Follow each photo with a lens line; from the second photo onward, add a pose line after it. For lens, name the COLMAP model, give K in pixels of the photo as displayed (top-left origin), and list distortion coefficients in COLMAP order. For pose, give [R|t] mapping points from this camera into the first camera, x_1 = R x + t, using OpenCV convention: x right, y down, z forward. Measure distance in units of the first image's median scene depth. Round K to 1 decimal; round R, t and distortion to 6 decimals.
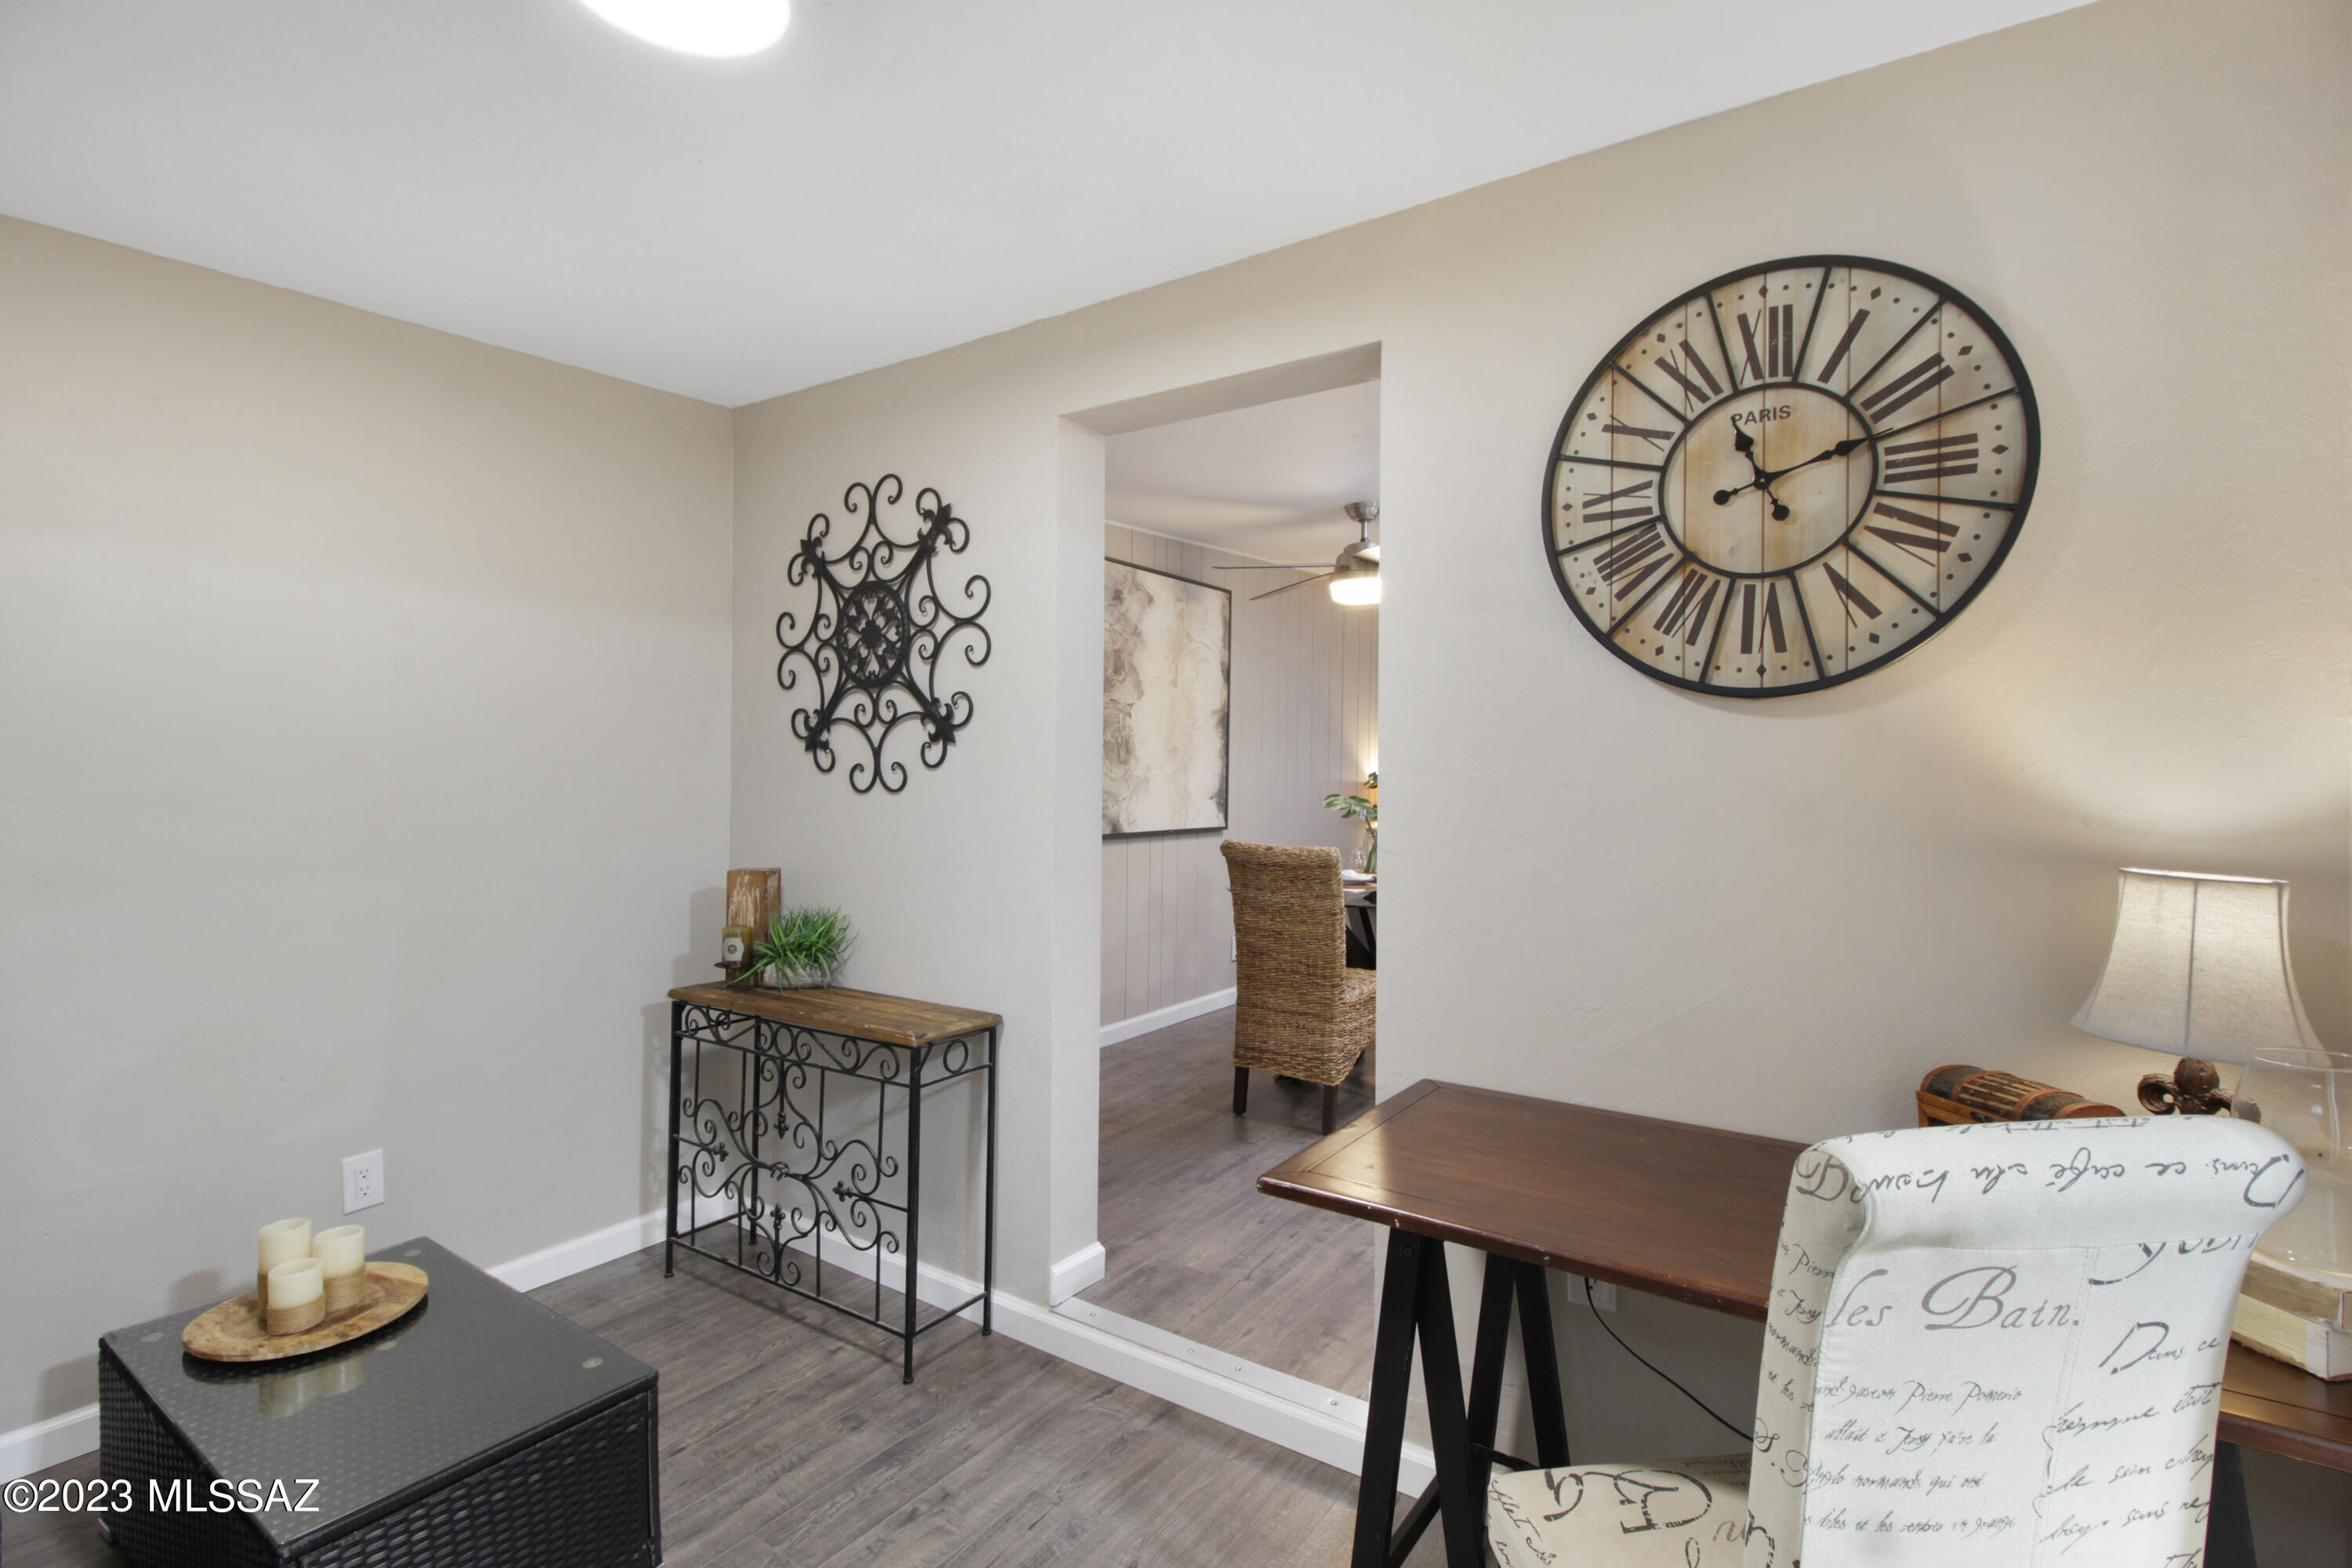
lens RADIAL K [[1095.4, 0, 1184.6], [0, 1095.4, 783.4], [0, 0, 1]] dist [0.021416, -0.016085]
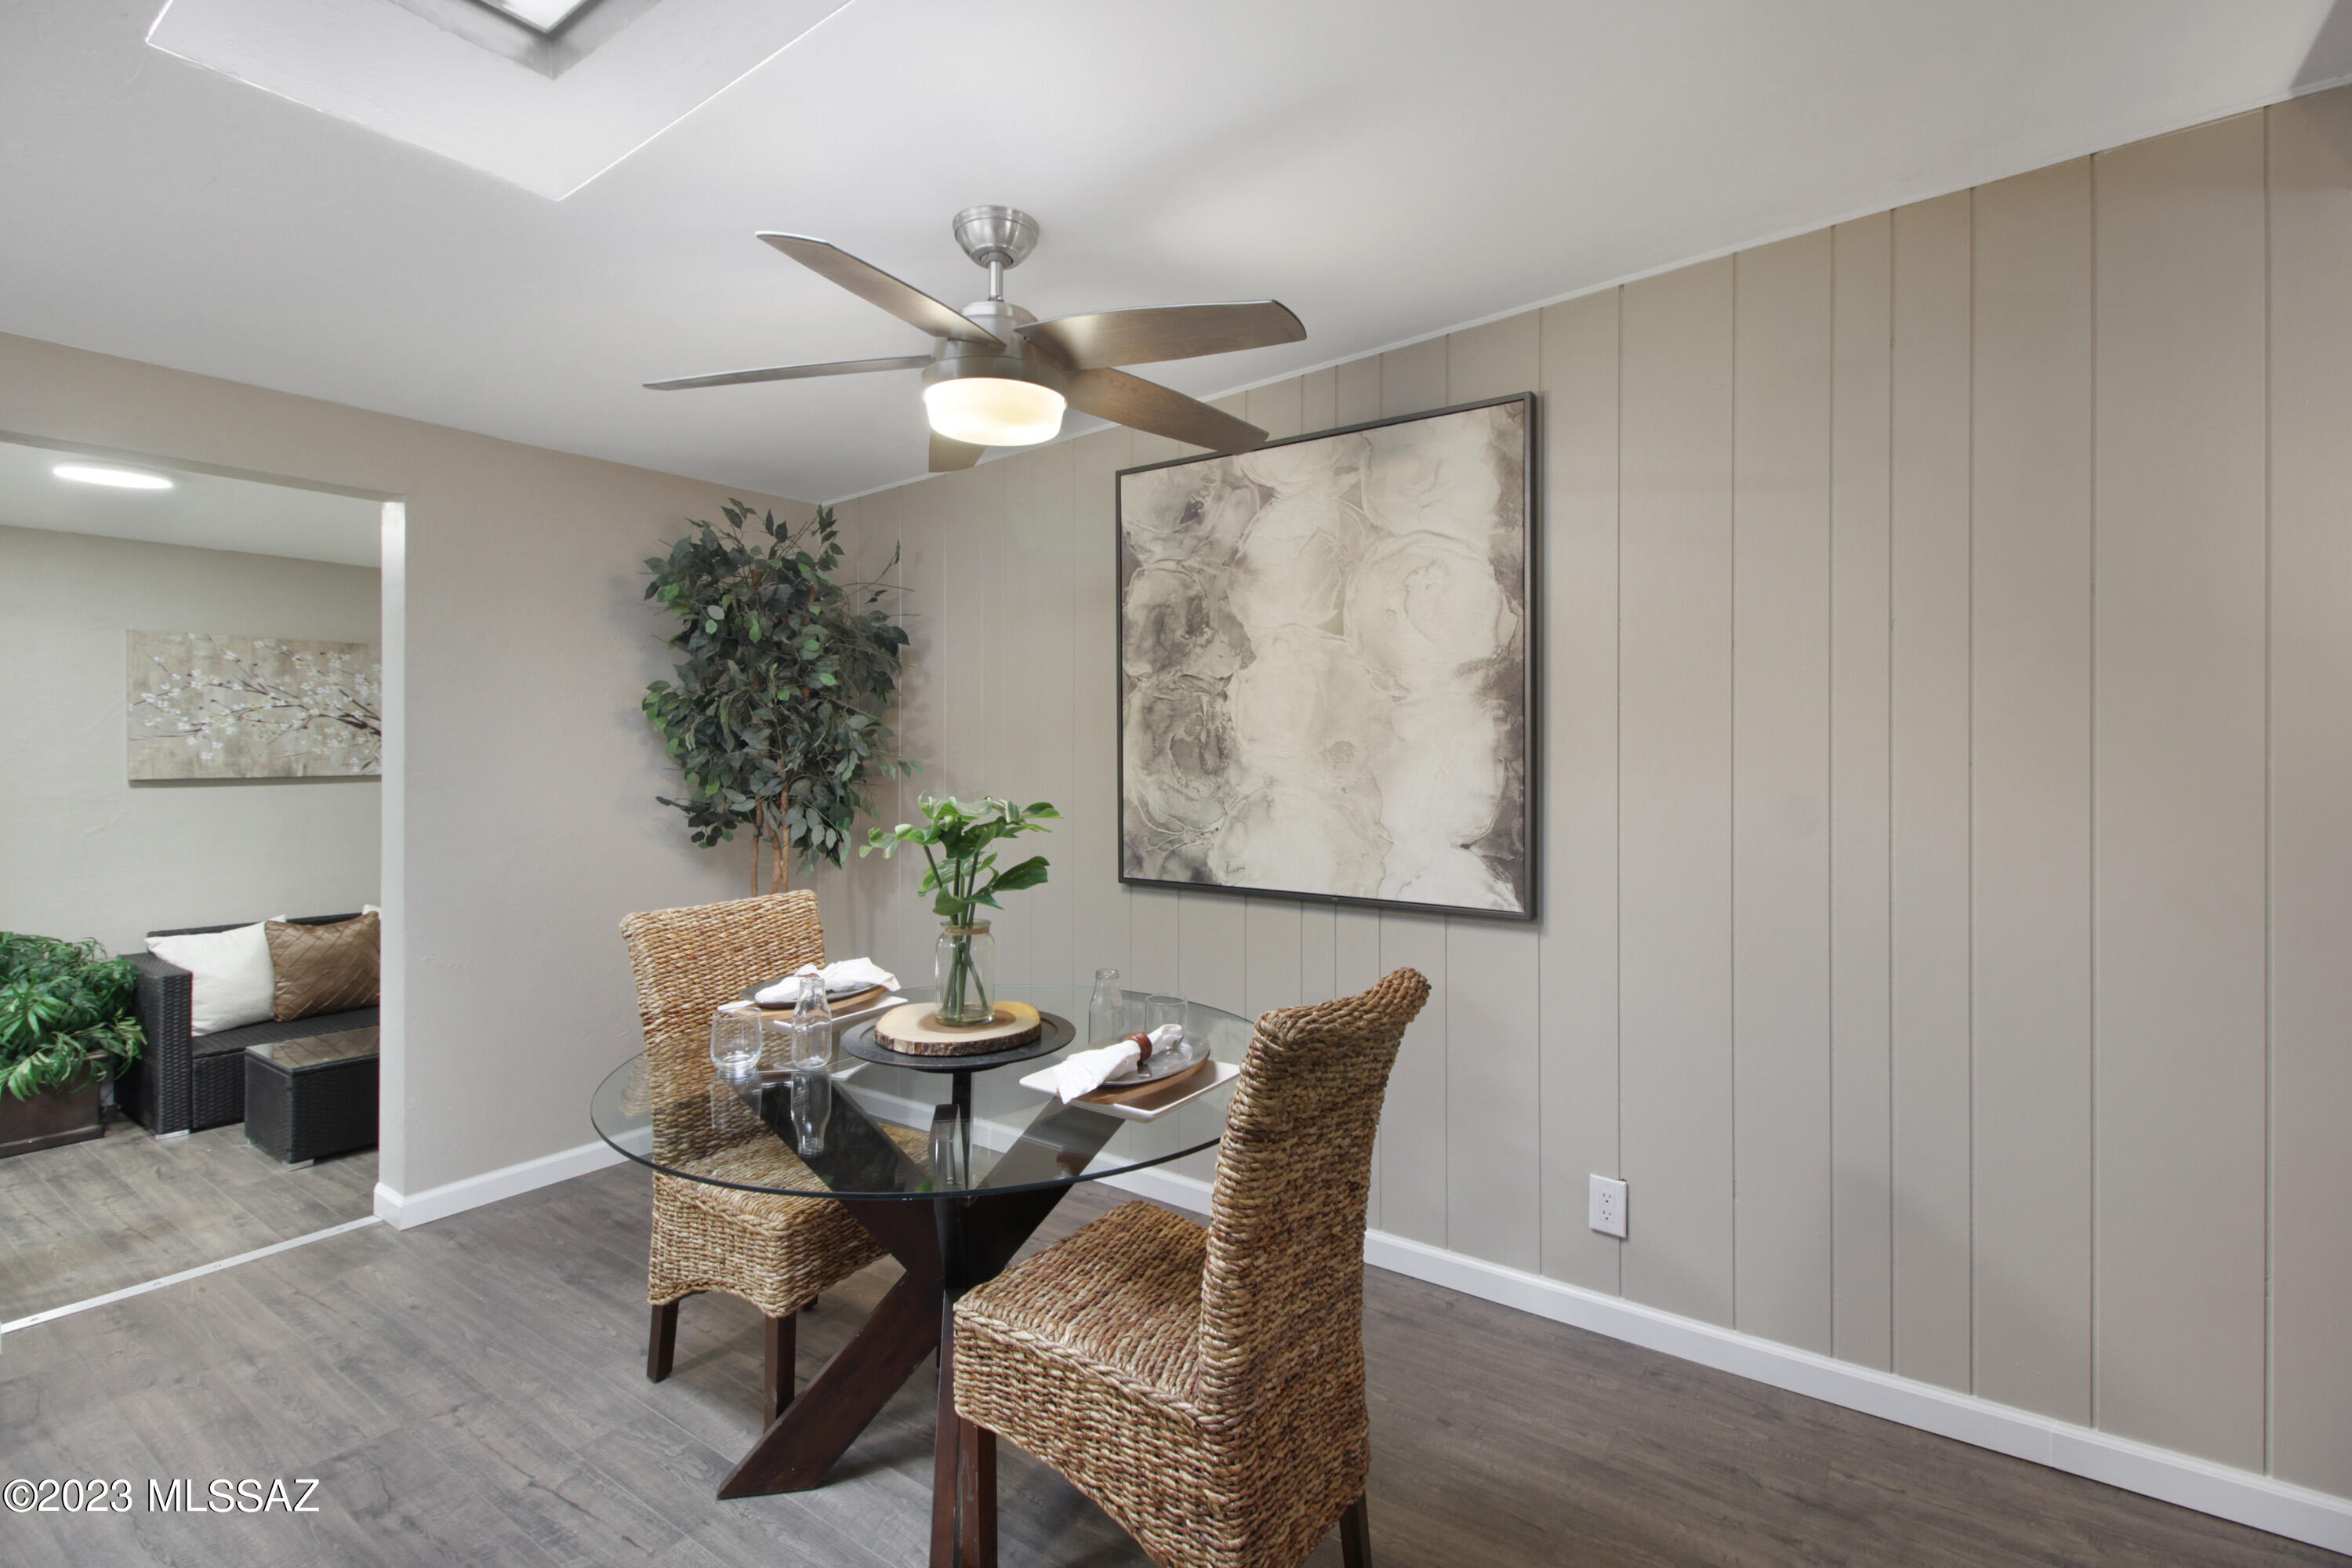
lens RADIAL K [[1108.7, 0, 1172.3], [0, 1108.7, 748.2], [0, 0, 1]] dist [0.035446, -0.016995]
pose [[-0.040985, -0.011530, -0.999093, 0.904312], [-0.010281, 0.999885, -0.011118, -0.039960], [0.999107, 0.009816, -0.041099, 1.562145]]
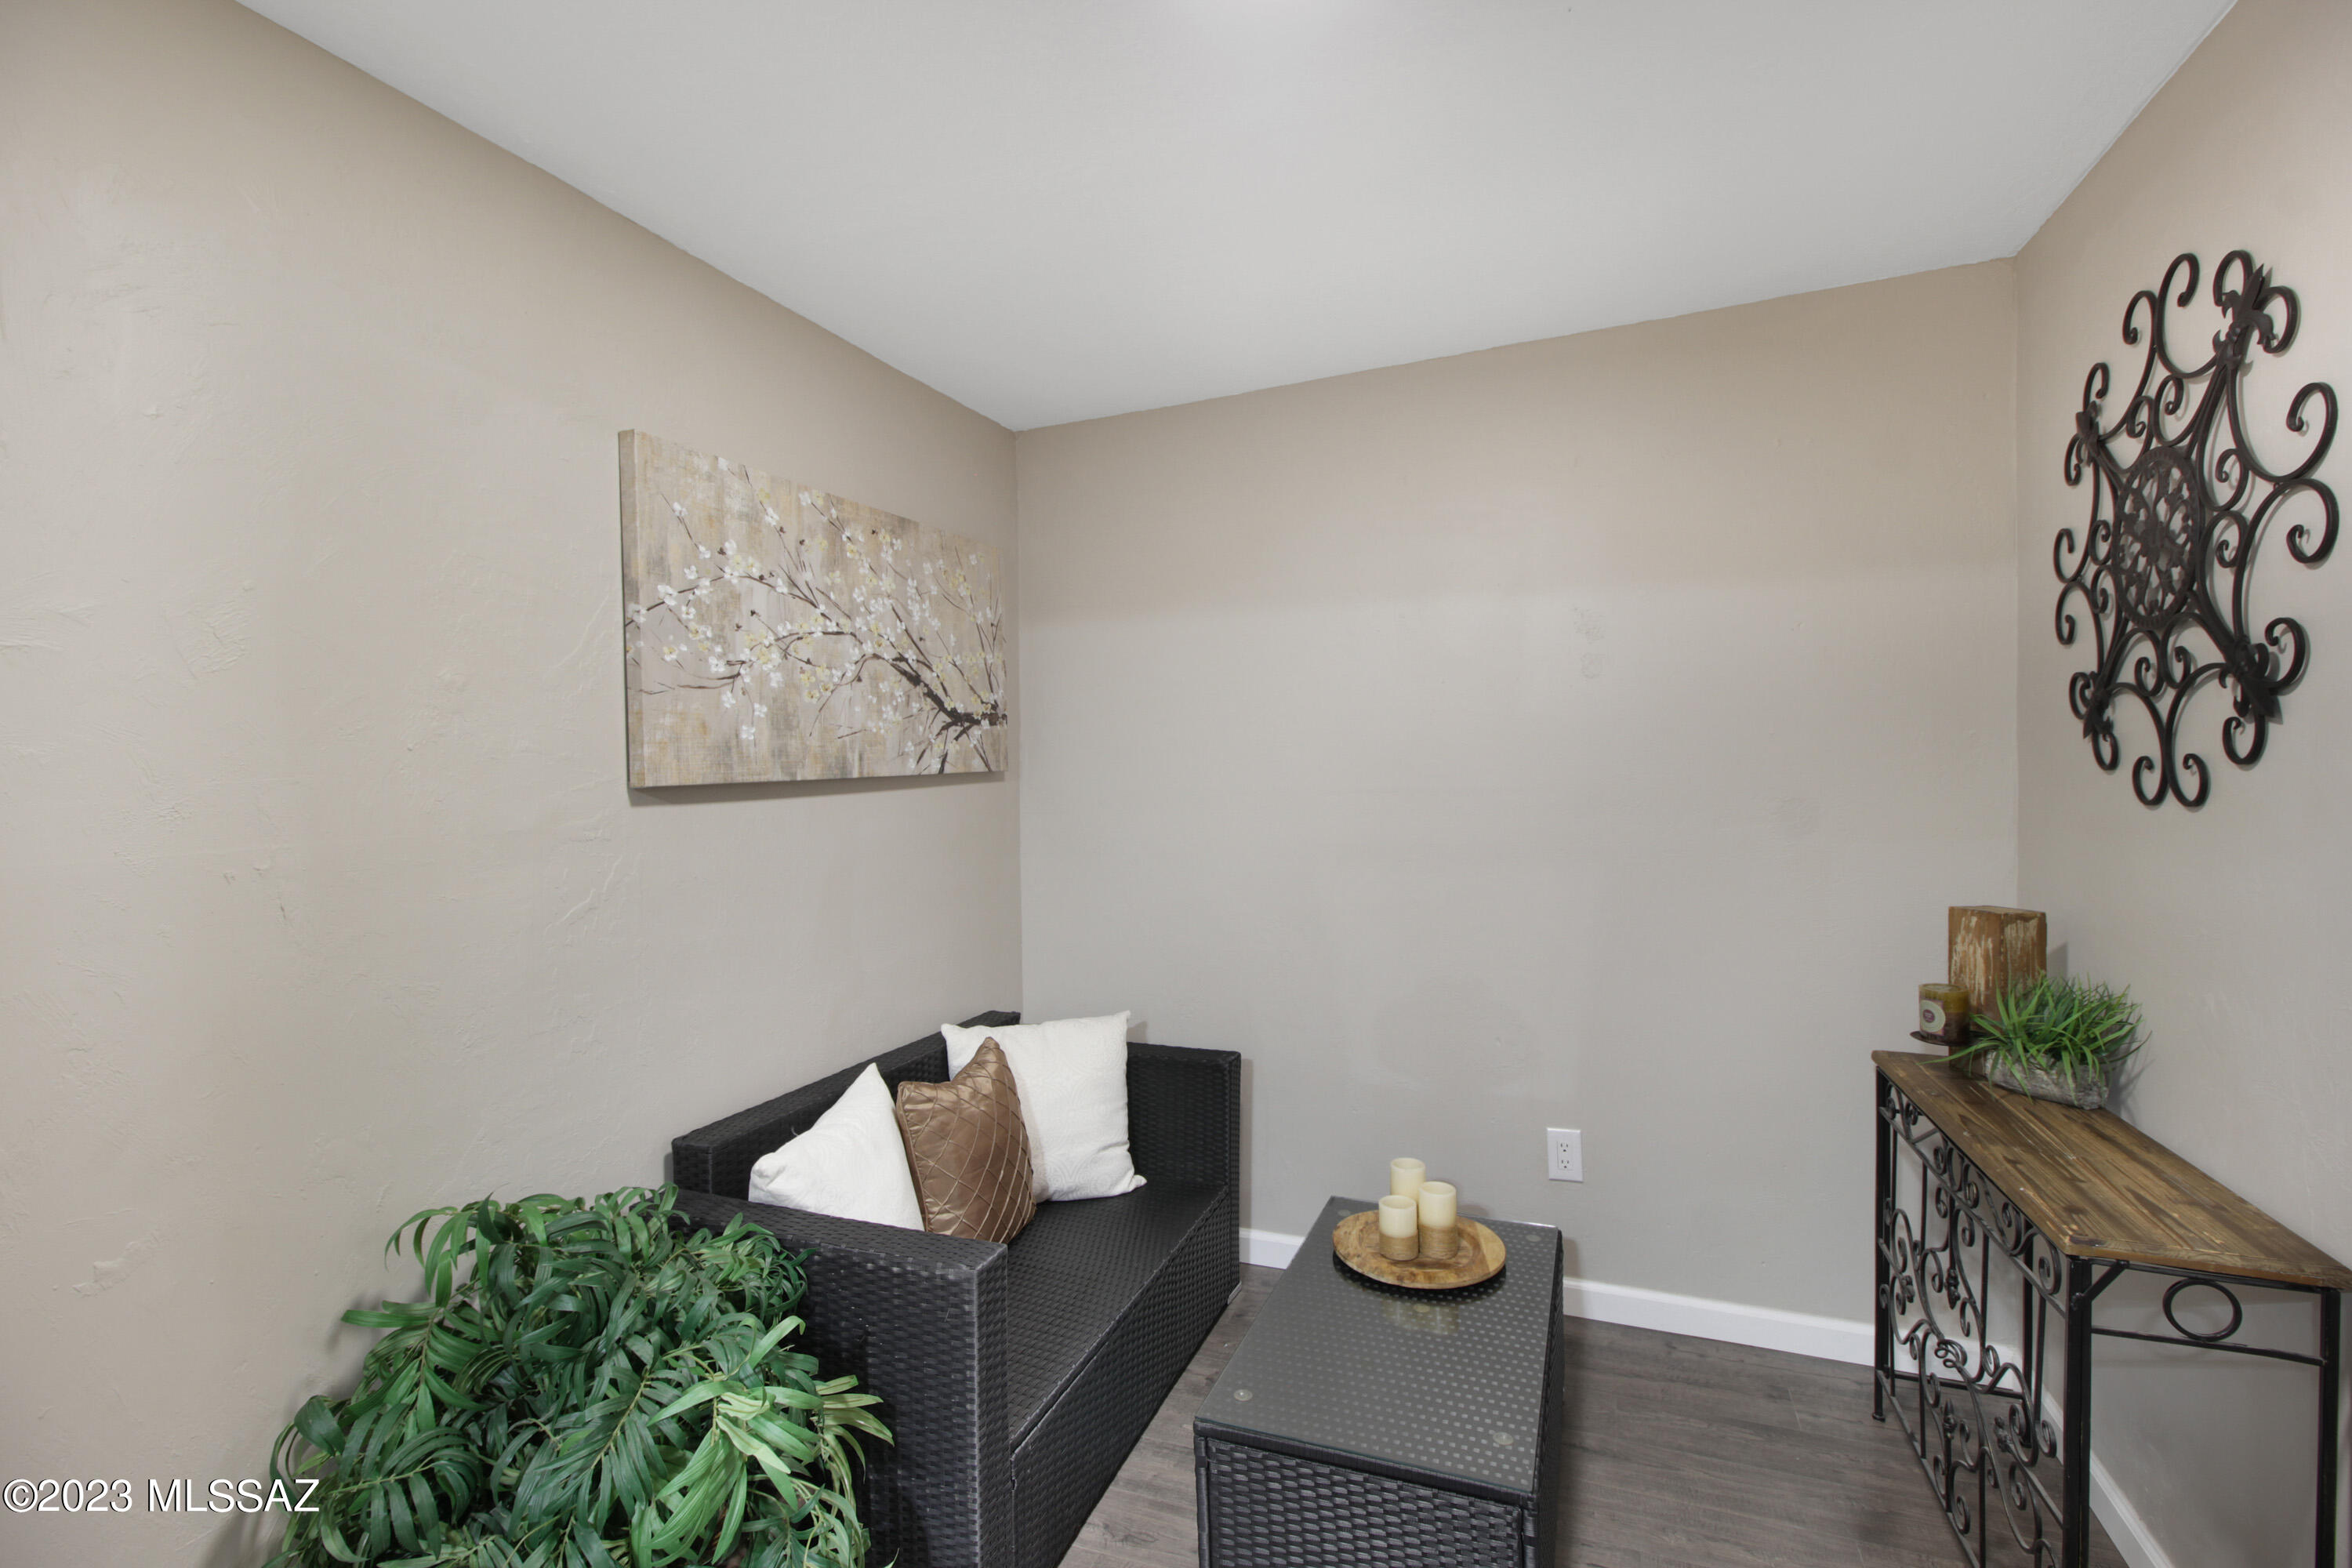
lens RADIAL K [[1074.7, 0, 1177.3], [0, 1074.7, 768.2], [0, 0, 1]] dist [0.020024, -0.015557]
pose [[0.221129, 0.000580, -0.975244, 0.166600], [0.001580, 0.999998, 0.000953, -0.012946], [0.975243, -0.001751, 0.221128, 0.352372]]
